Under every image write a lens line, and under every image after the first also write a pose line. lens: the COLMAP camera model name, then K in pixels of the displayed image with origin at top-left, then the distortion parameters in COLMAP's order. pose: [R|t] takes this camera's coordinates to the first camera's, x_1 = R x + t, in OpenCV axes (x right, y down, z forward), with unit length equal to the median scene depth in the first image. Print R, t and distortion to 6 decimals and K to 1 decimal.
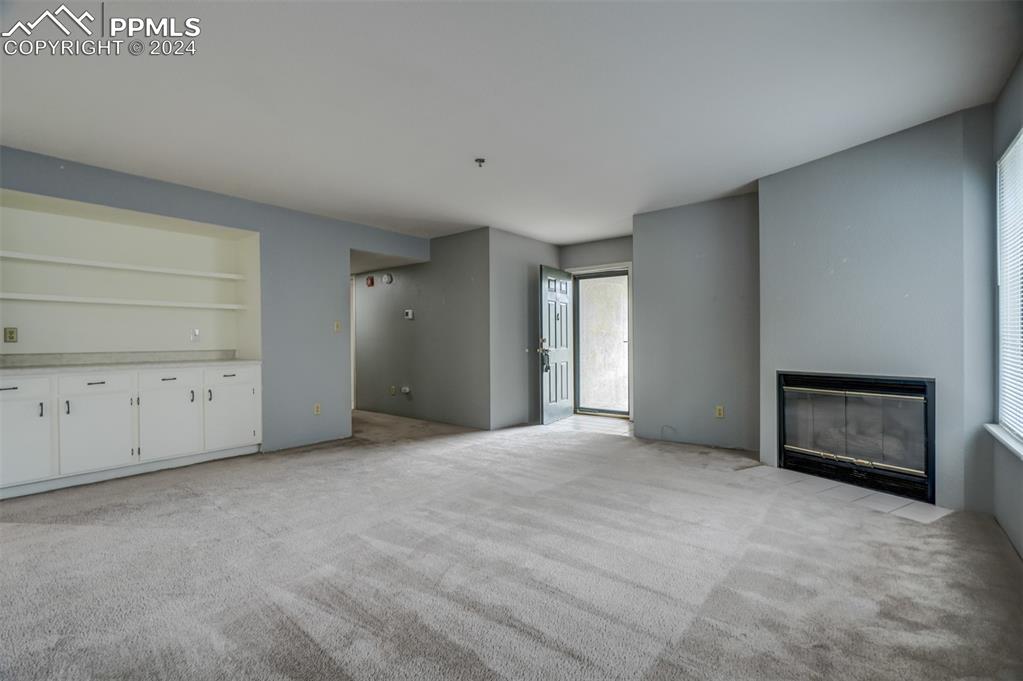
lens RADIAL K [[471.4, 0, 514.5], [0, 471.4, 358.4], [0, 0, 1]] dist [-0.000878, 0.000027]
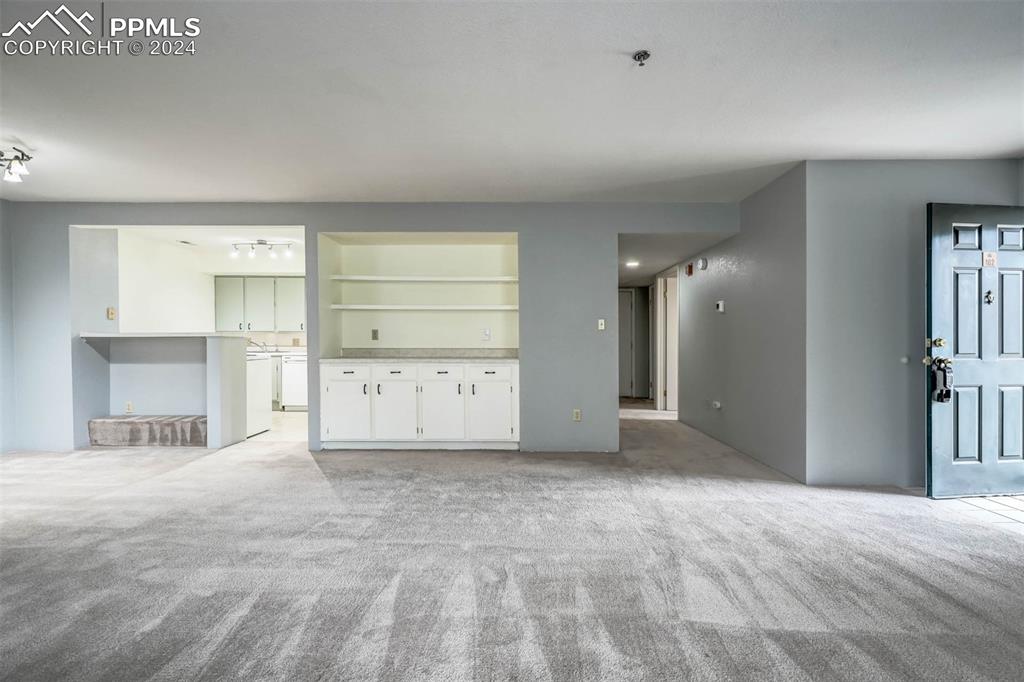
lens RADIAL K [[474.7, 0, 522.8], [0, 474.7, 352.6], [0, 0, 1]] dist [0.000444, 0.000789]
pose [[0.611548, 0.026204, -0.790773, 0.281500], [-0.037239, 0.999297, 0.004315, -0.015732], [0.790330, 0.026809, 0.612094, 0.405130]]
